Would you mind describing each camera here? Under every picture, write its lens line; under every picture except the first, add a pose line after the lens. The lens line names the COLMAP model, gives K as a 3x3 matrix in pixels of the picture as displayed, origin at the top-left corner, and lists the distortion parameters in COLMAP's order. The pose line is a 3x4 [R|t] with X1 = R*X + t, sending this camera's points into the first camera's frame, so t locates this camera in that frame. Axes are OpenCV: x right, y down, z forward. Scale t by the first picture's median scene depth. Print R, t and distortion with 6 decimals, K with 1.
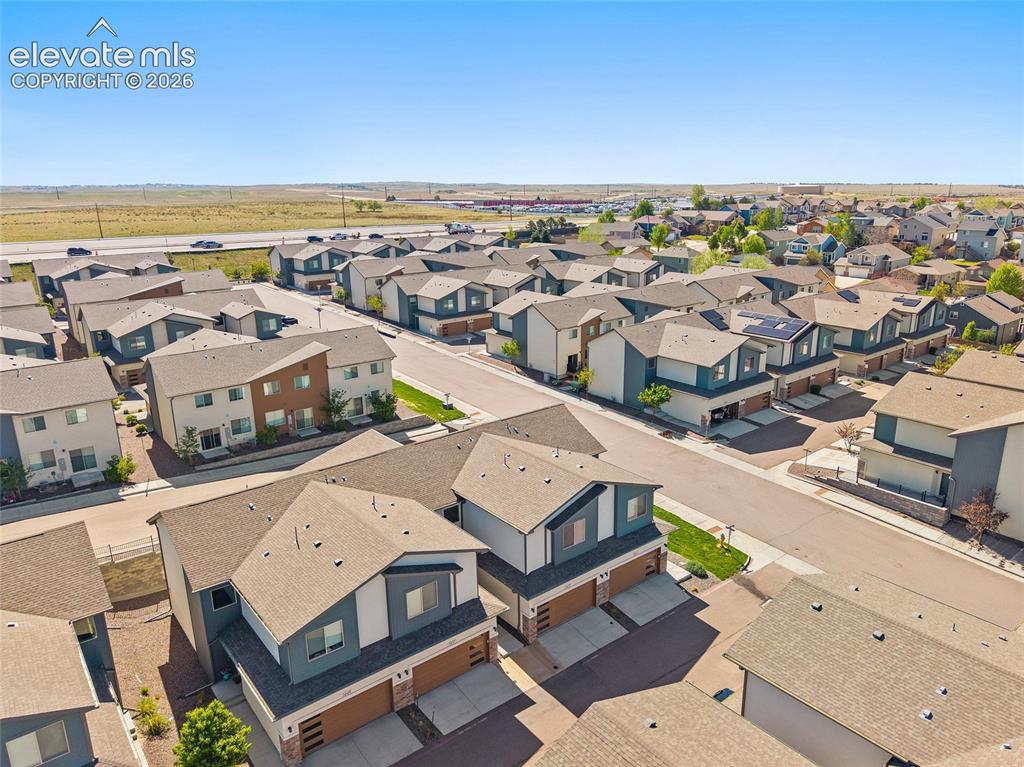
lens RADIAL K [[701.1, 0, 509.7], [0, 701.1, 395.2], [0, 0, 1]] dist [0.048627, -0.069677]
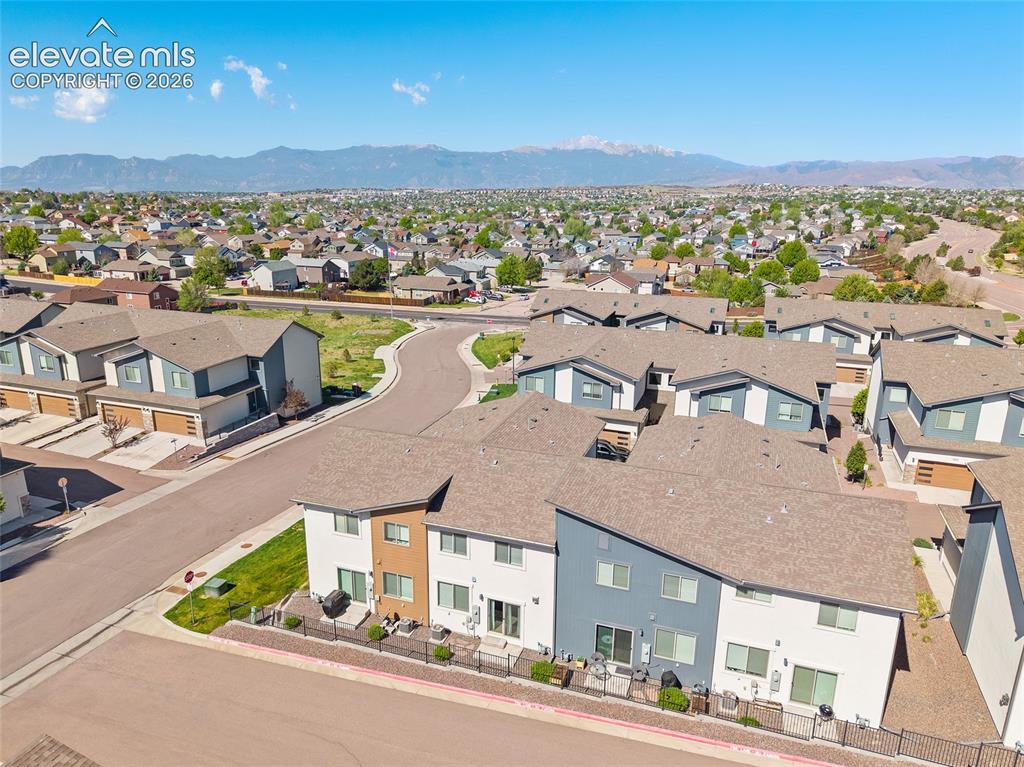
lens RADIAL K [[701.1, 0, 509.7], [0, 701.1, 395.2], [0, 0, 1]] dist [0.048627, -0.069677]
pose [[-0.527375, -0.230410, 0.817794, -0.728680], [0.246200, 0.879787, 0.406645, -0.321004], [-0.813180, 0.415796, -0.407251, 1.358087]]
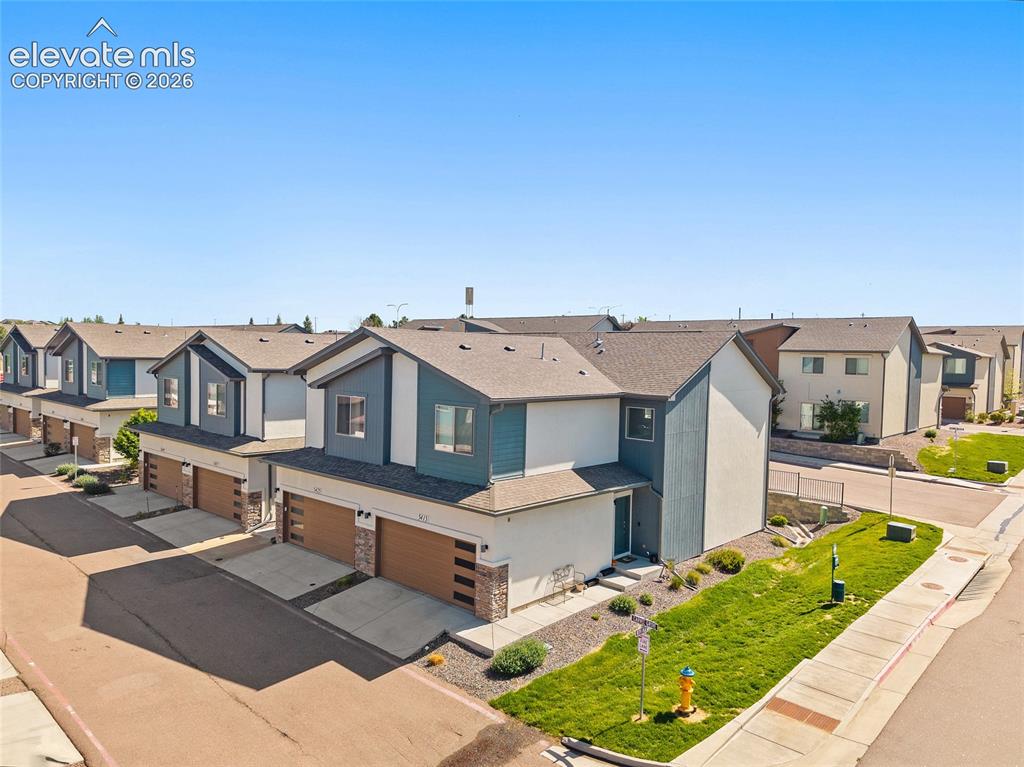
lens RADIAL K [[701.1, 0, 509.7], [0, 701.1, 395.2], [0, 0, 1]] dist [0.048627, -0.069677]
pose [[0.150995, 0.074780, -0.985702, 0.643048], [-0.310150, 0.950369, 0.024589, 0.111412], [0.938620, 0.302003, 0.166694, 0.926266]]
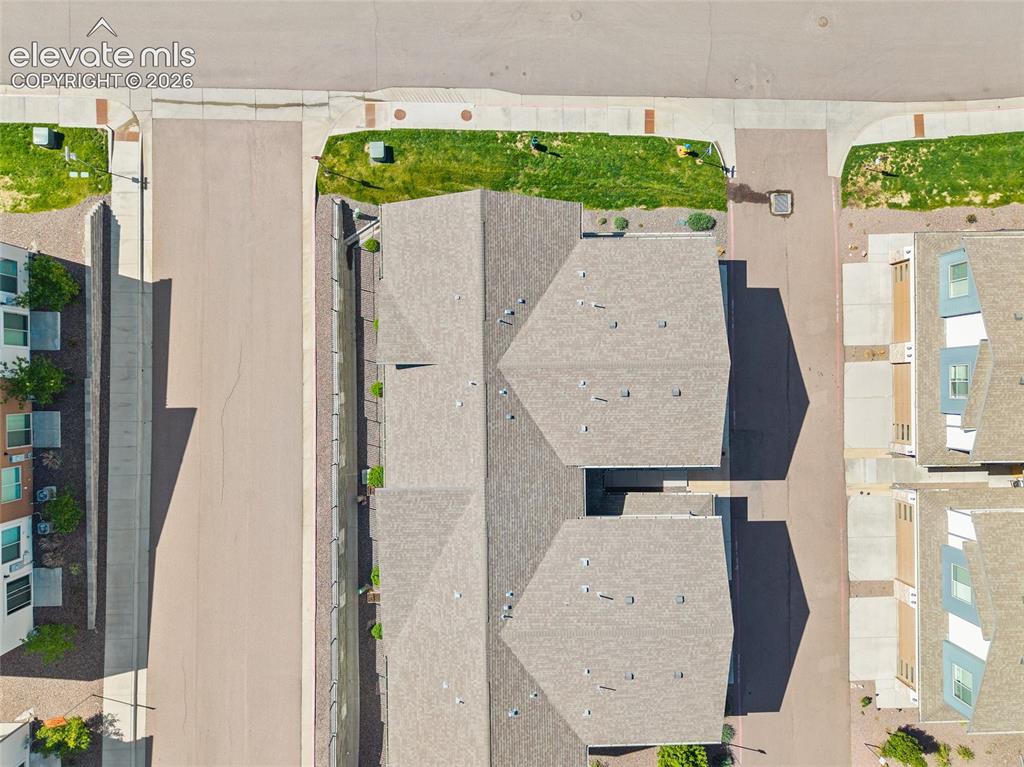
lens RADIAL K [[688.8, 0, 512.8], [0, 688.8, 390.1], [0, 0, 1]] dist [0.034126, -0.043883]
pose [[0.608546, -0.793096, 0.025906, -0.069448], [0.195028, 0.181133, 0.963927, -0.613494], [-0.769179, -0.581541, 0.264904, 0.862029]]
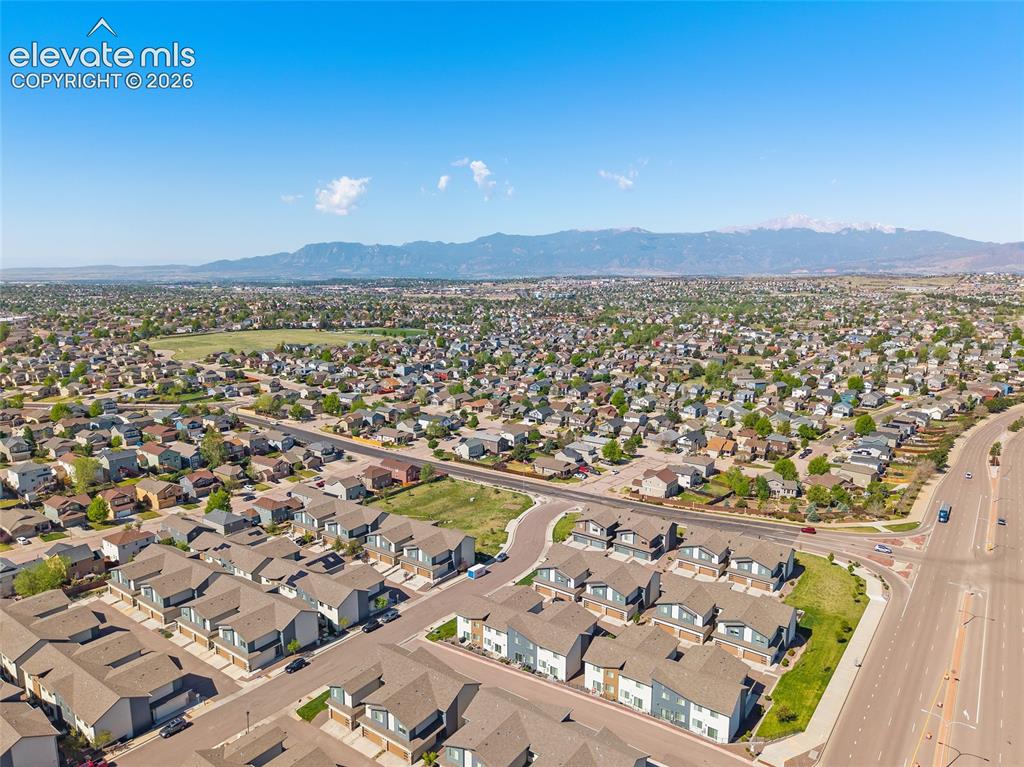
lens RADIAL K [[701.1, 0, 509.7], [0, 701.1, 395.2], [0, 0, 1]] dist [0.048627, -0.069677]
pose [[-0.269087, -0.173919, 0.947282, -3.042886], [0.279907, 0.926985, 0.249703, -1.679103], [-0.921544, 0.332343, -0.200759, 1.370560]]
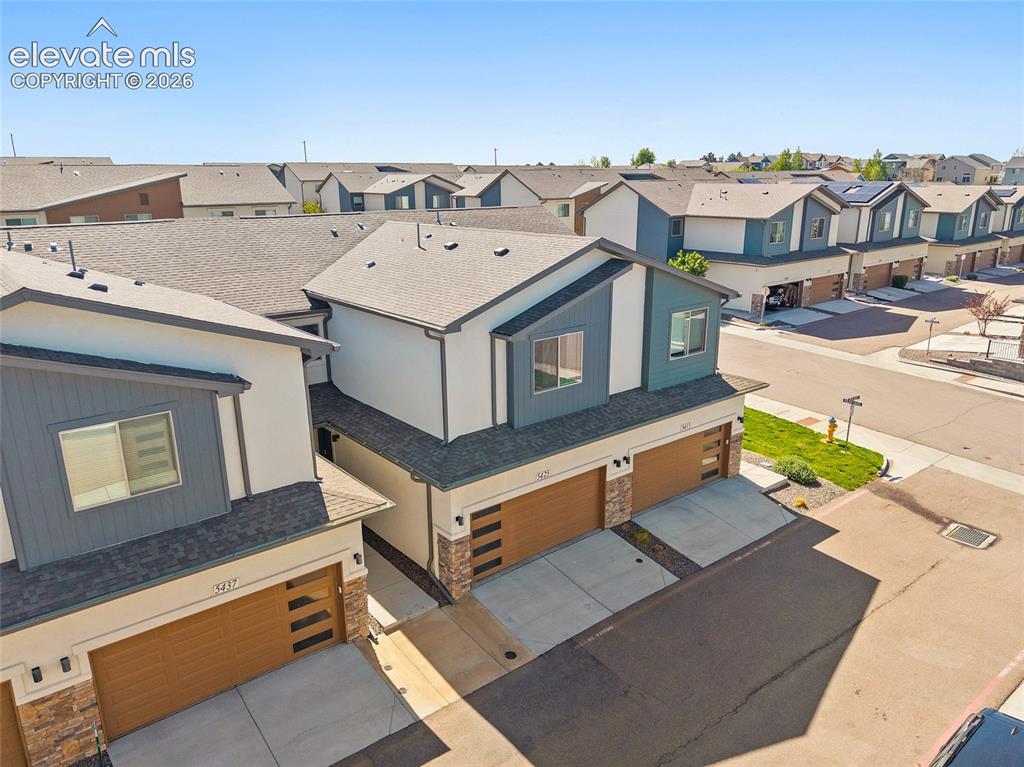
lens RADIAL K [[718.5, 0, 507.0], [0, 718.5, 381.1], [0, 0, 1]] dist [0.047380, -0.054988]
pose [[0.999961, 0.003754, 0.007982, 0.049969], [-0.003625, 0.999863, -0.016125, 0.197043], [-0.008042, 0.016095, 0.999838, 0.487416]]
